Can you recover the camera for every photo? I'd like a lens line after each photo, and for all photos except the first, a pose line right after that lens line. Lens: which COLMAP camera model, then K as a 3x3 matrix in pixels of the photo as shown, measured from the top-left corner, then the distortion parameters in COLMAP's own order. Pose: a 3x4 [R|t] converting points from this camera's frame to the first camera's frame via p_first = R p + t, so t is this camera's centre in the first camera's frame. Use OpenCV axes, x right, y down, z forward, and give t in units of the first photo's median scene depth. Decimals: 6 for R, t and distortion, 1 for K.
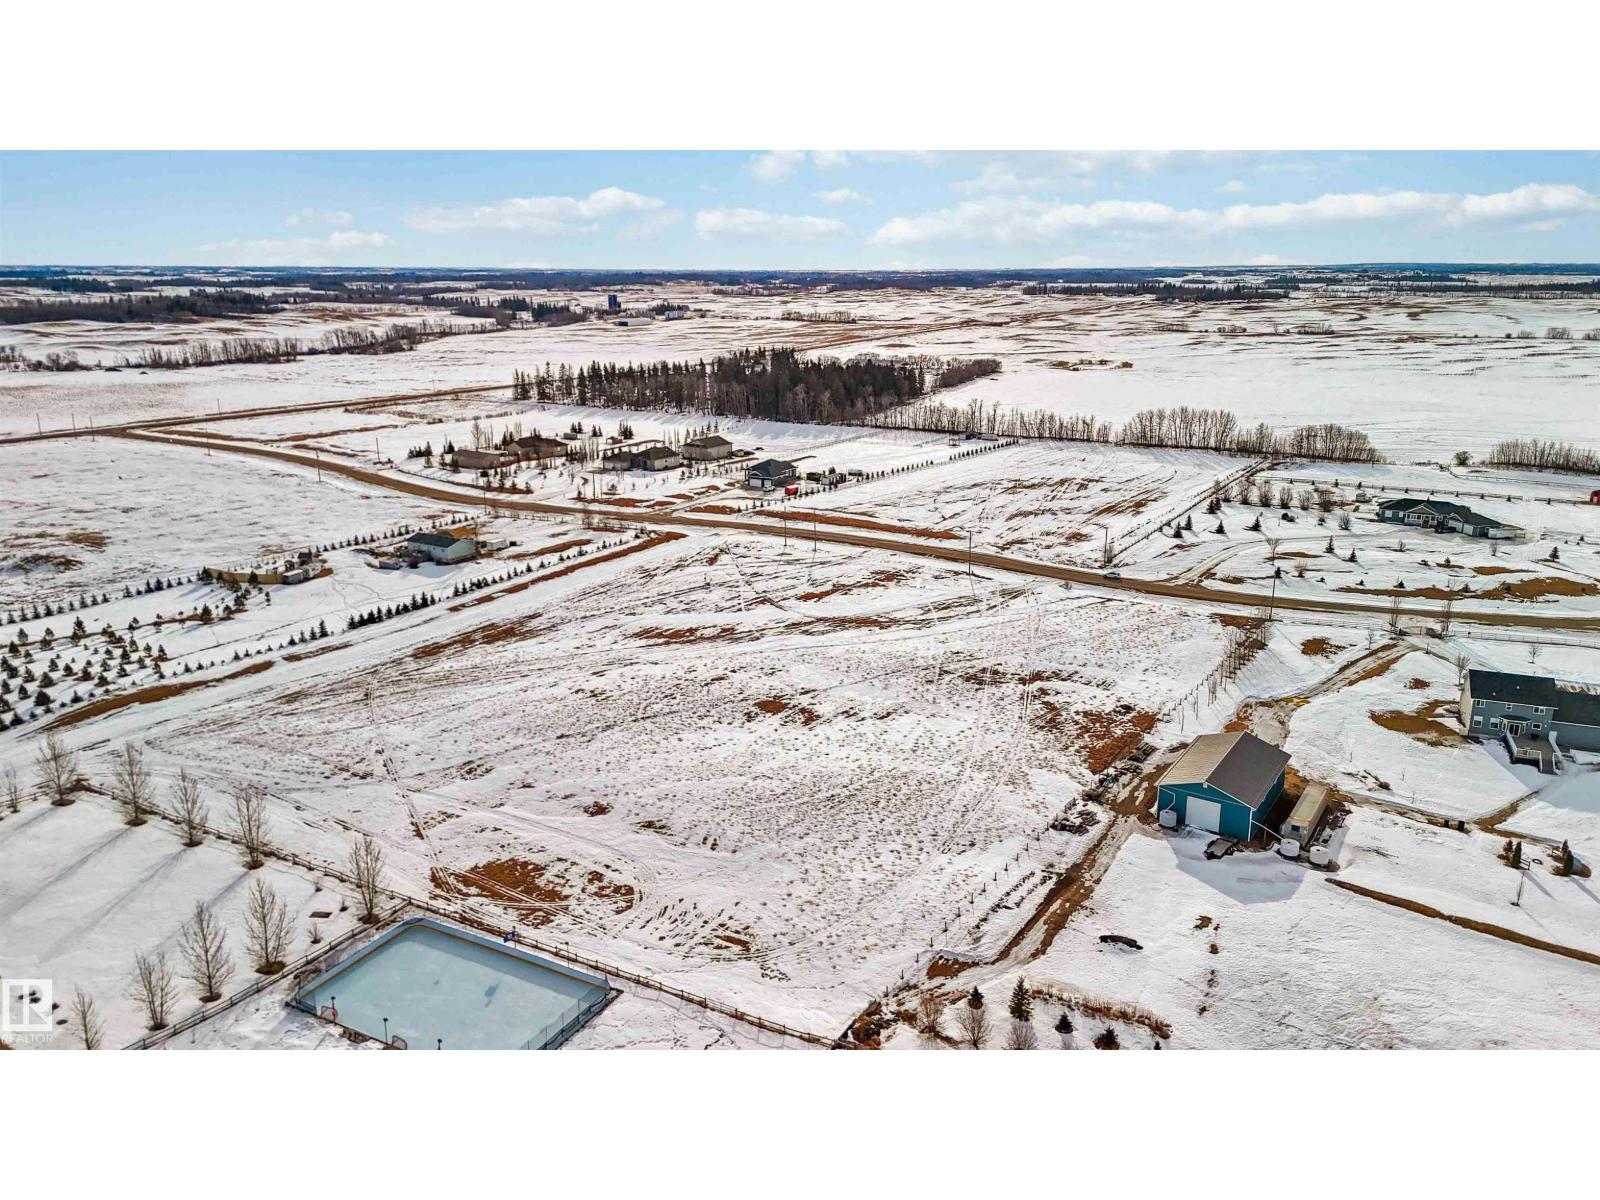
lens RADIAL K [[1165.8, 0, 810.0], [0, 1165.8, 588.2], [0, 0, 1]] dist [0.077163, -0.056514]
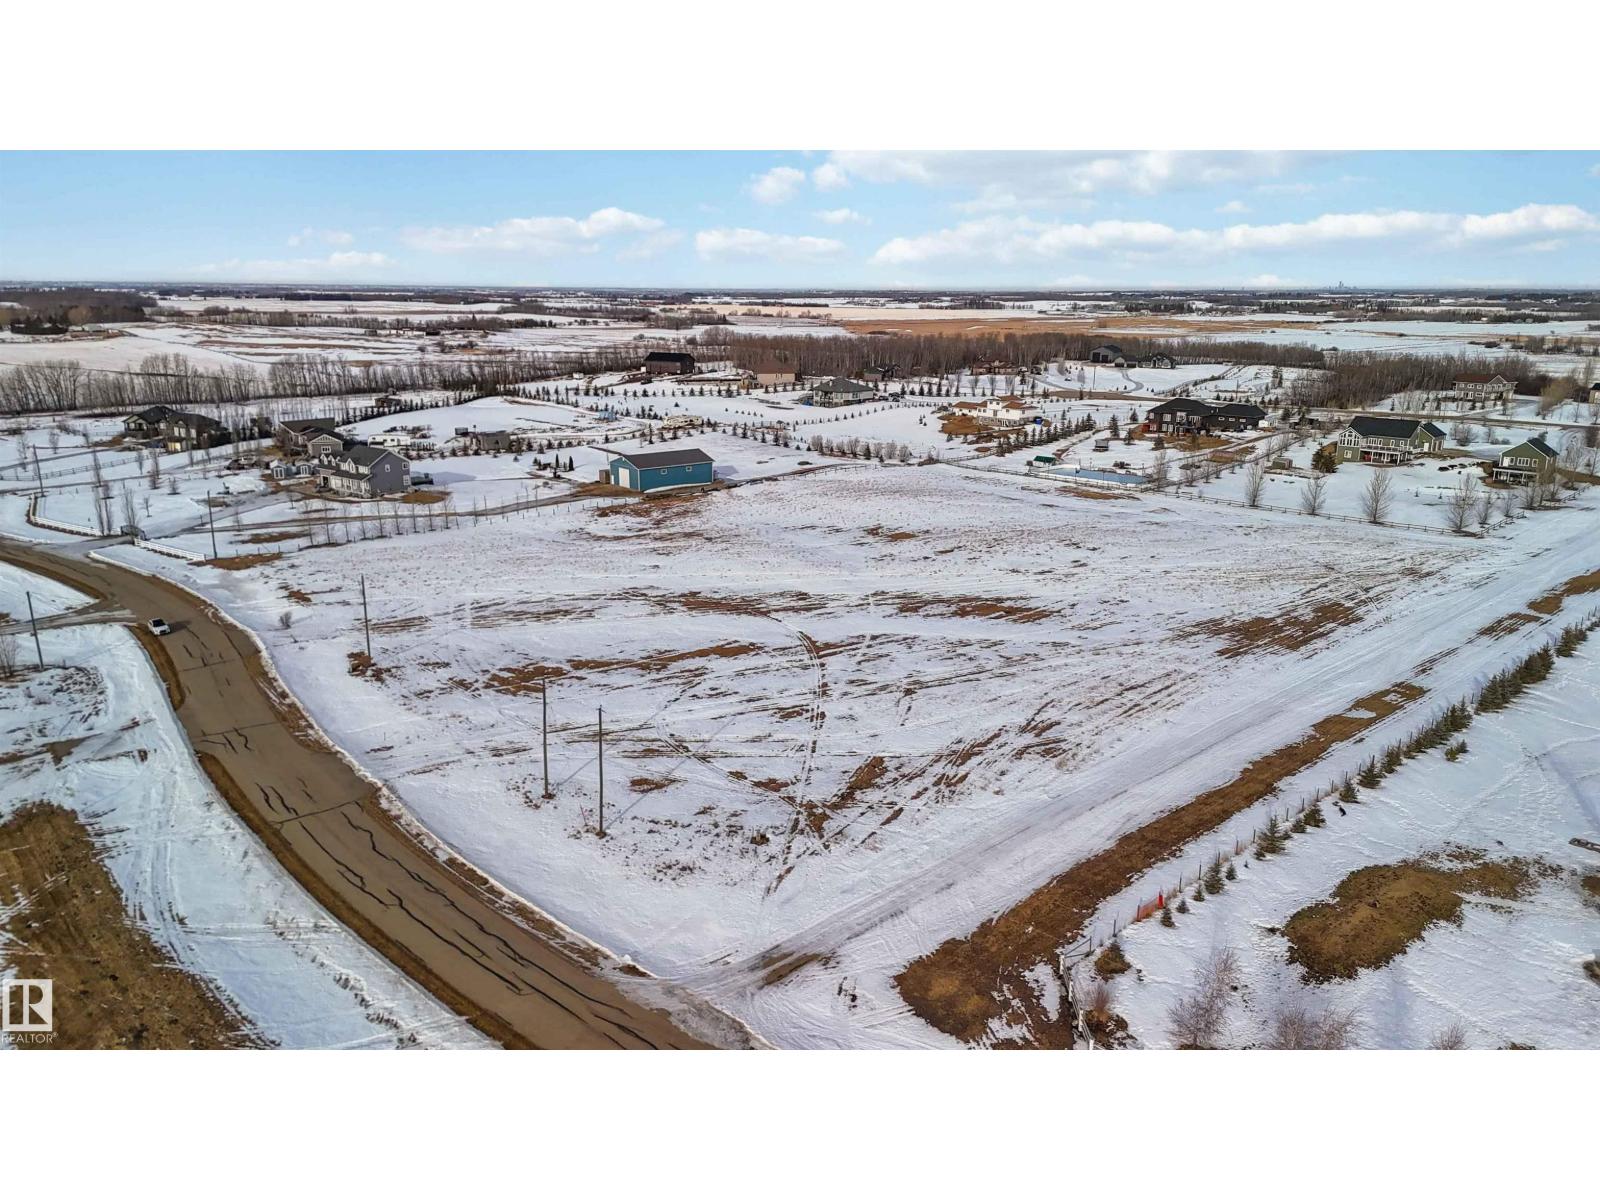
lens RADIAL K [[1165.8, 0, 804.8], [0, 1165.8, 587.4], [0, 0, 1]] dist [0.077163, -0.056514]
pose [[-0.959320, -0.076702, 0.271702, -0.213460], [0.068459, 0.870465, 0.487447, -0.339366], [-0.273895, 0.486218, -0.829803, 1.713081]]
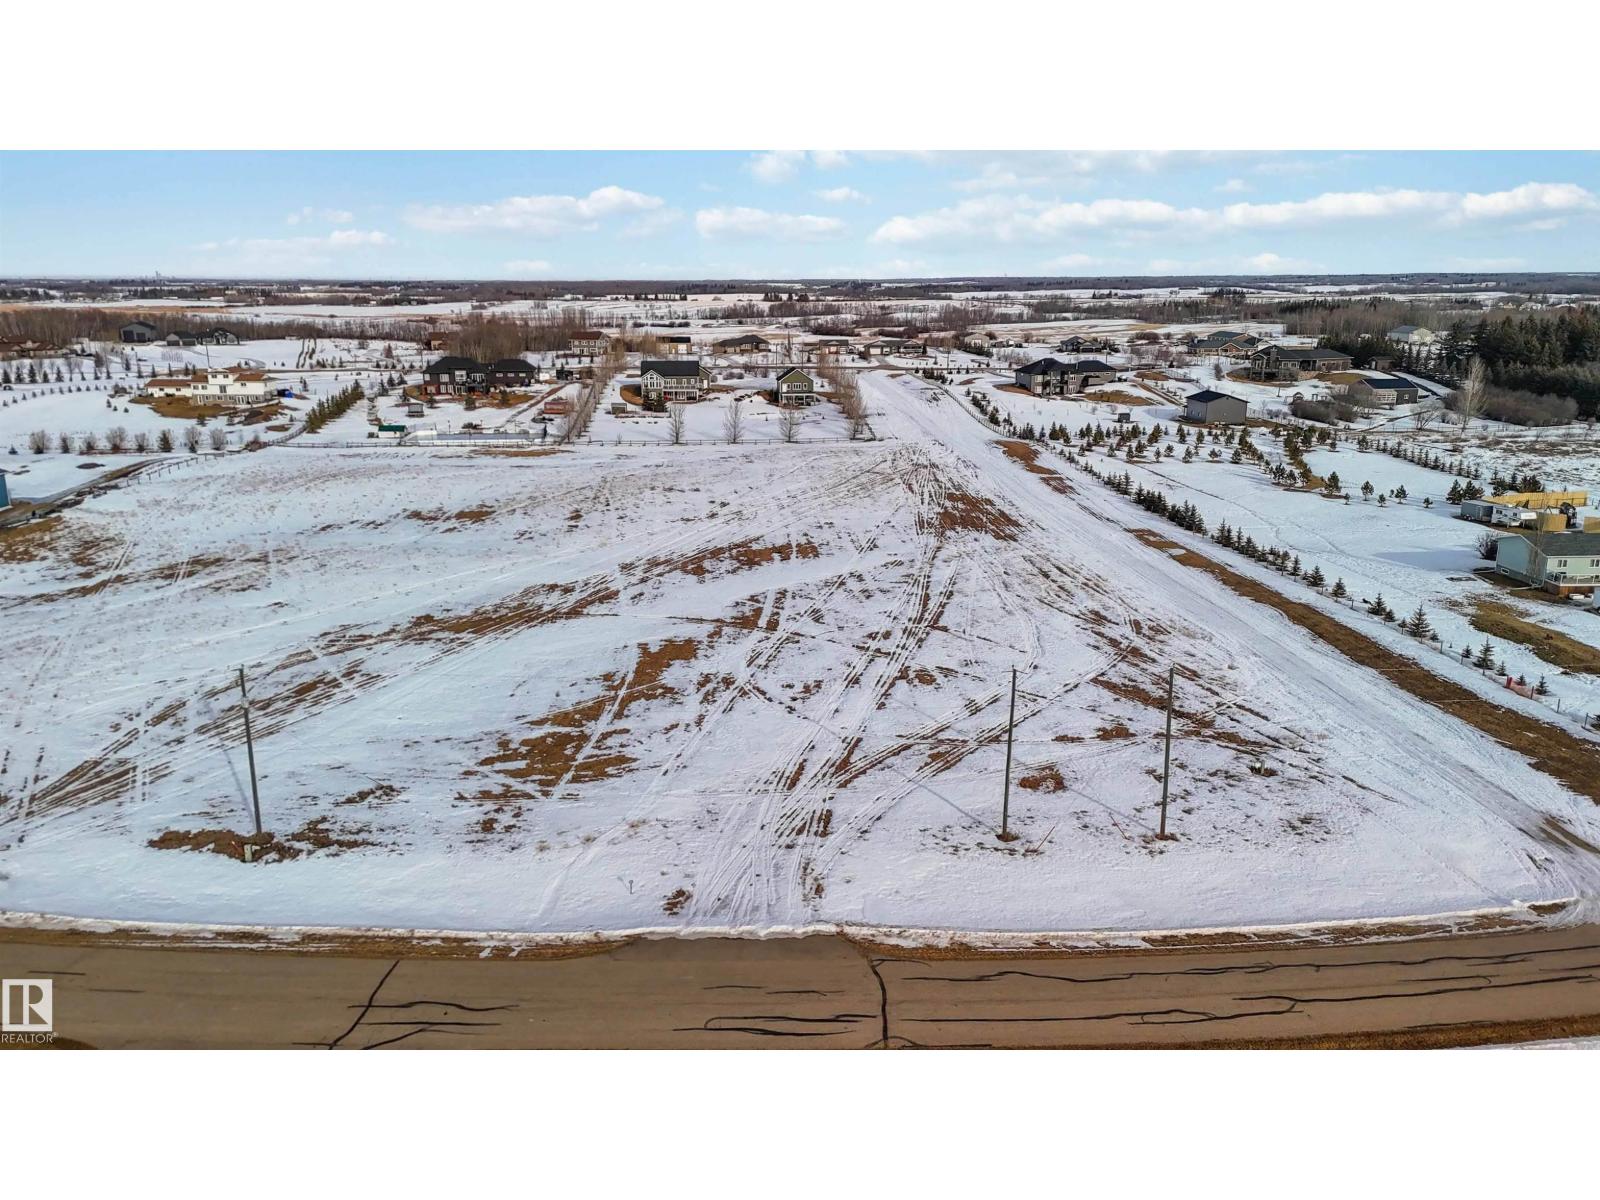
lens RADIAL K [[1165.8, 0, 811.2], [0, 1165.8, 593.0], [0, 0, 1]] dist [0.077163, -0.056514]
pose [[-0.815268, 0.149773, -0.559380, 0.224684], [-0.153148, 0.875815, 0.457705, -0.245765], [0.558465, 0.458820, -0.691087, 1.556307]]
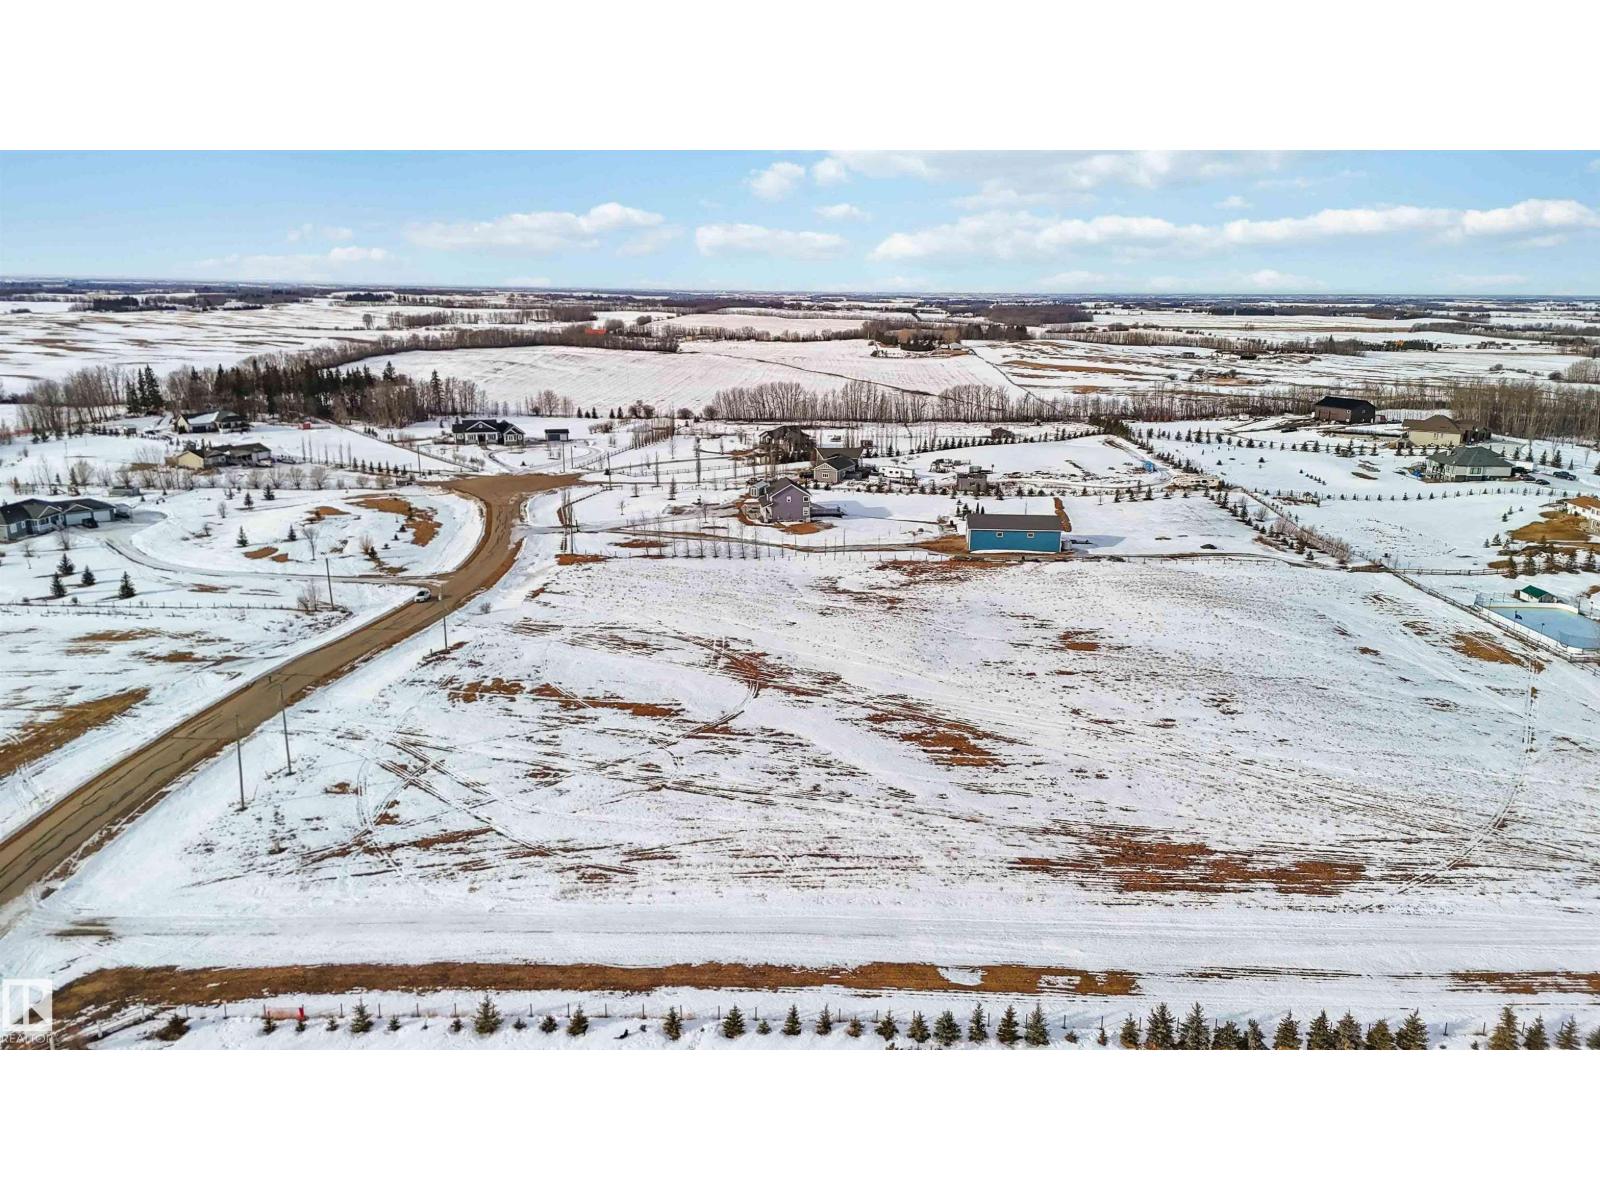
lens RADIAL K [[1165.8, 0, 810.4], [0, 1165.8, 573.3], [0, 0, 1]] dist [0.077163, -0.056514]
pose [[-0.490428, -0.211407, 0.845451, -0.634809], [0.223479, 0.907183, 0.356479, -0.302630], [-0.842341, 0.363767, -0.397663, 1.370588]]
